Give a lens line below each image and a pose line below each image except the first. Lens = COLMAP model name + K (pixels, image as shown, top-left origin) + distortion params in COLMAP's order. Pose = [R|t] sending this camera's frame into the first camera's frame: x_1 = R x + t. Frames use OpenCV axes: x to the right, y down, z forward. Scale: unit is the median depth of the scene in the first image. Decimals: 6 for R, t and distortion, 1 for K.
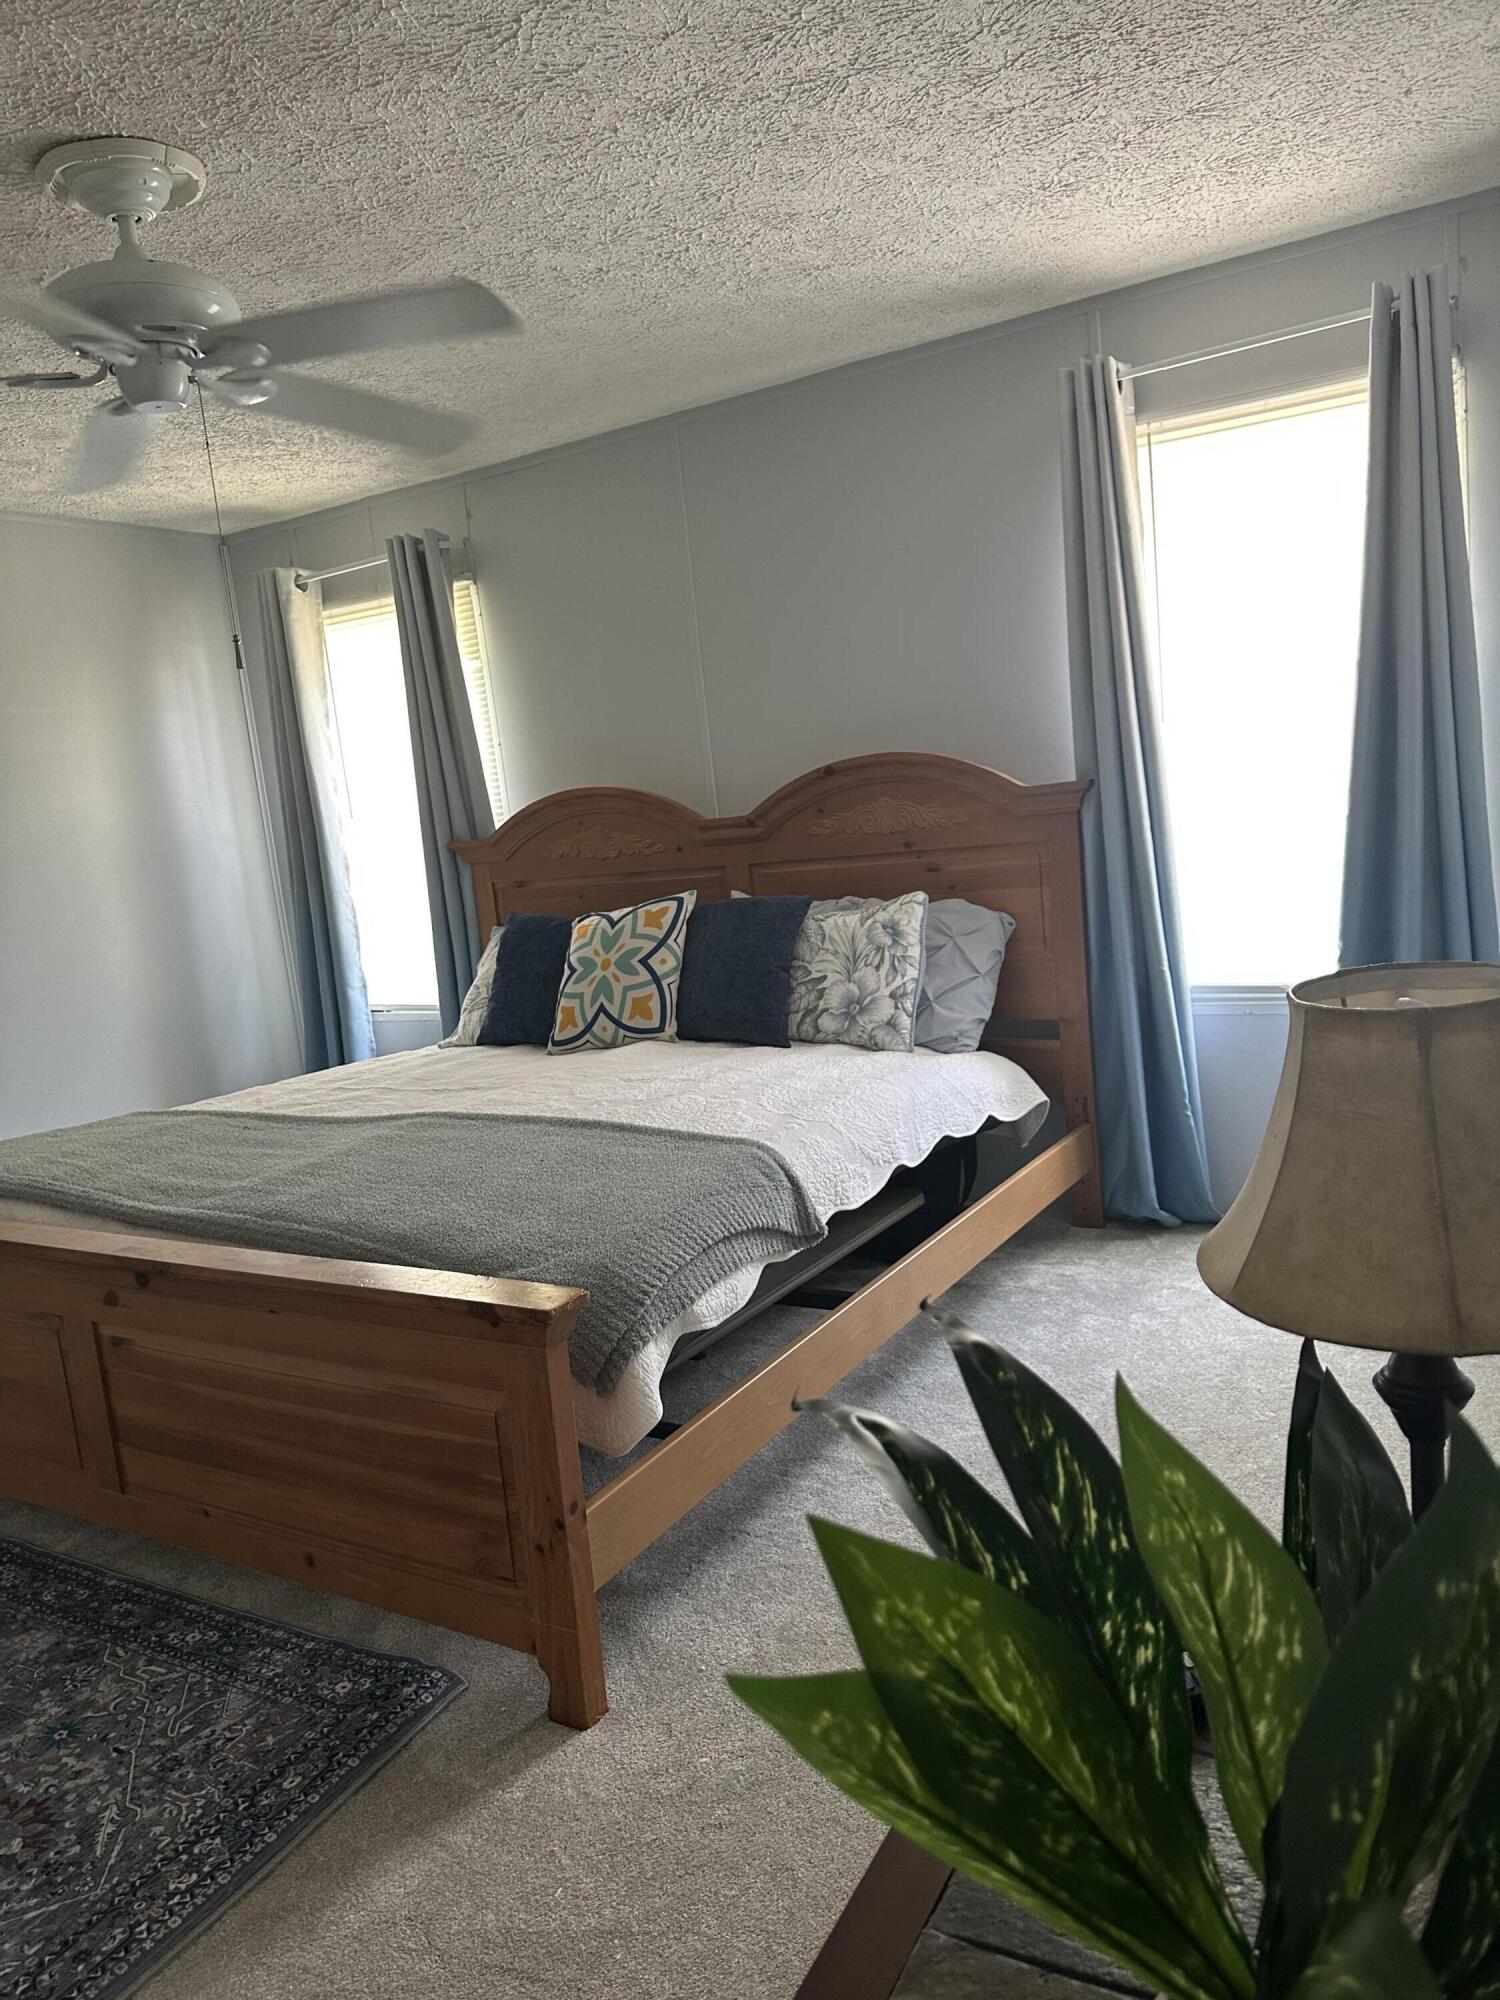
lens RADIAL K [[1376.0, 0, 700.8], [0, 1376.0, 1040.7], [0, 0, 1]] dist [0.048676, -0.071812]
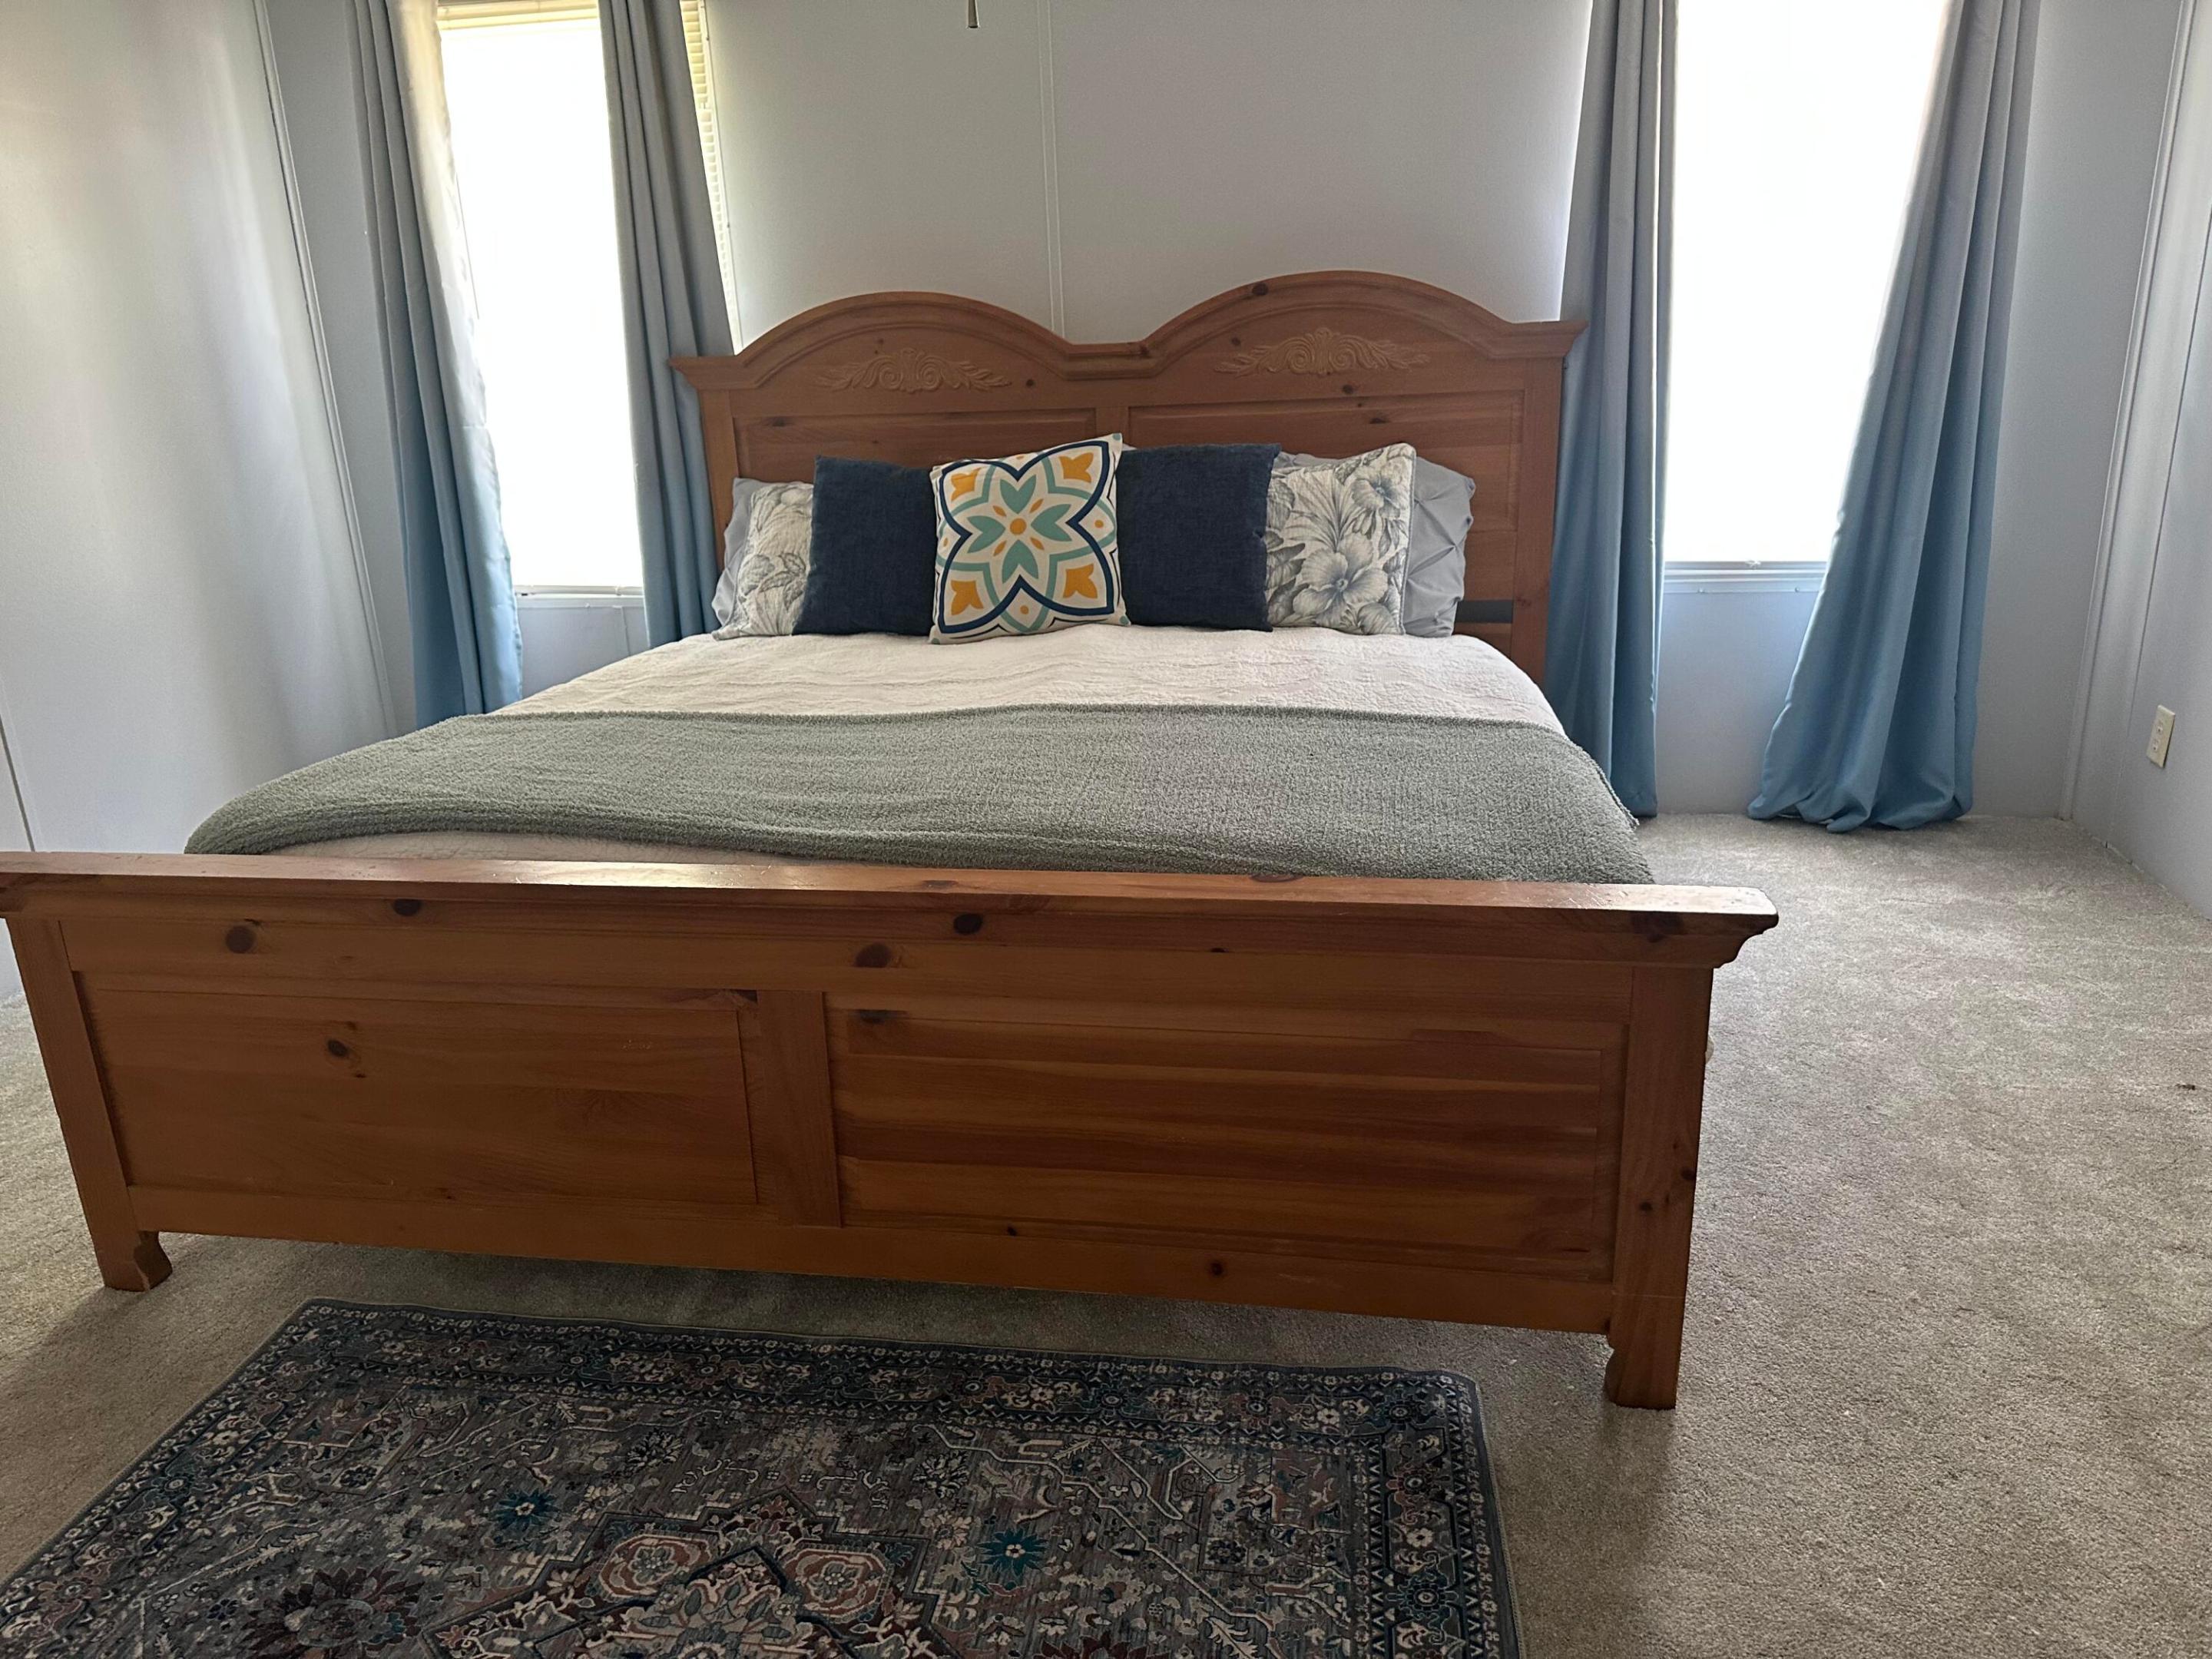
lens RADIAL K [[1553.3, 0, 1096.1], [0, 1553.3, 863.5], [0, 0, 1]] dist [0.146059, -0.253352]
pose [[0.931841, -0.051604, 0.359178, -0.367664], [0.006918, 0.992183, 0.124600, 0.025084], [-0.362800, -0.113623, 0.924914, 0.141835]]
